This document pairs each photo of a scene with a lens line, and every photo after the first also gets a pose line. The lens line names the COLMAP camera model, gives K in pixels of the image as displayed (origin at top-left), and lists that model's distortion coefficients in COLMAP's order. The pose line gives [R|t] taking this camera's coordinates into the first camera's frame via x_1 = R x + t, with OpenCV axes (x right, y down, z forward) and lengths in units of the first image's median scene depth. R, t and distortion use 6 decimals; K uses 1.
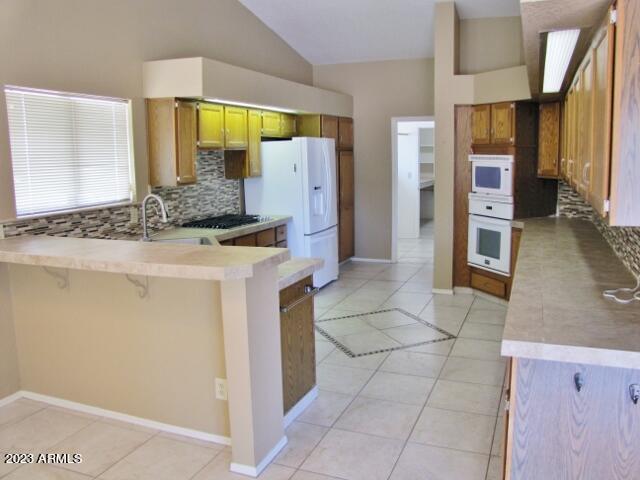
lens RADIAL K [[536.9, 0, 317.4], [0, 536.9, 238.4], [0, 0, 1]] dist [-0.174741, 0.142804]
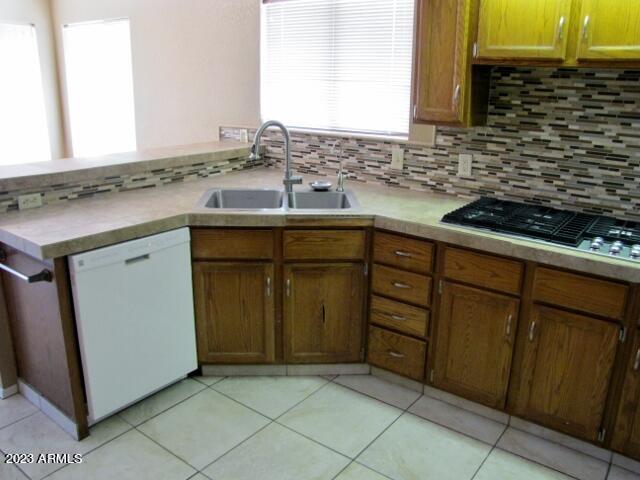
lens RADIAL K [[536.9, 0, 331.5], [0, 536.9, 235.3], [0, 0, 1]] dist [-0.174741, 0.142804]
pose [[-0.228356, 0.269430, -0.935554, 0.310265], [-0.178451, 0.933080, 0.312276, -0.132275], [0.957083, 0.238261, -0.164995, 0.914860]]
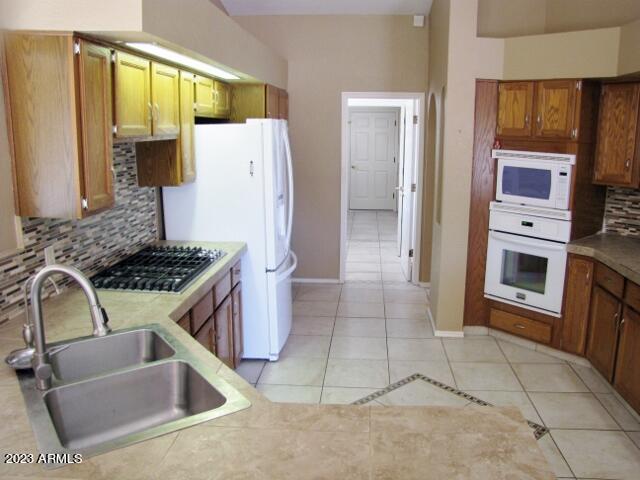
lens RADIAL K [[536.9, 0, 326.4], [0, 536.9, 237.0], [0, 0, 1]] dist [-0.174741, 0.142804]
pose [[0.948090, -0.040745, 0.315382, -0.178957], [0.027012, 0.998492, 0.047795, -0.086643], [-0.316854, -0.036795, 0.947760, 0.416934]]
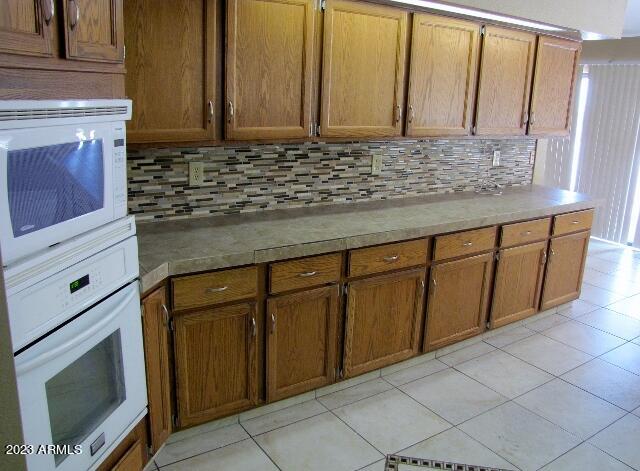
lens RADIAL K [[536.9, 0, 319.3], [0, 536.9, 232.3], [0, 0, 1]] dist [-0.174741, 0.142804]
pose [[-0.832109, -0.154604, 0.532627, 0.069064], [0.064122, 0.927102, 0.369284, -0.191797], [-0.550892, 0.341438, -0.761537, 1.195773]]
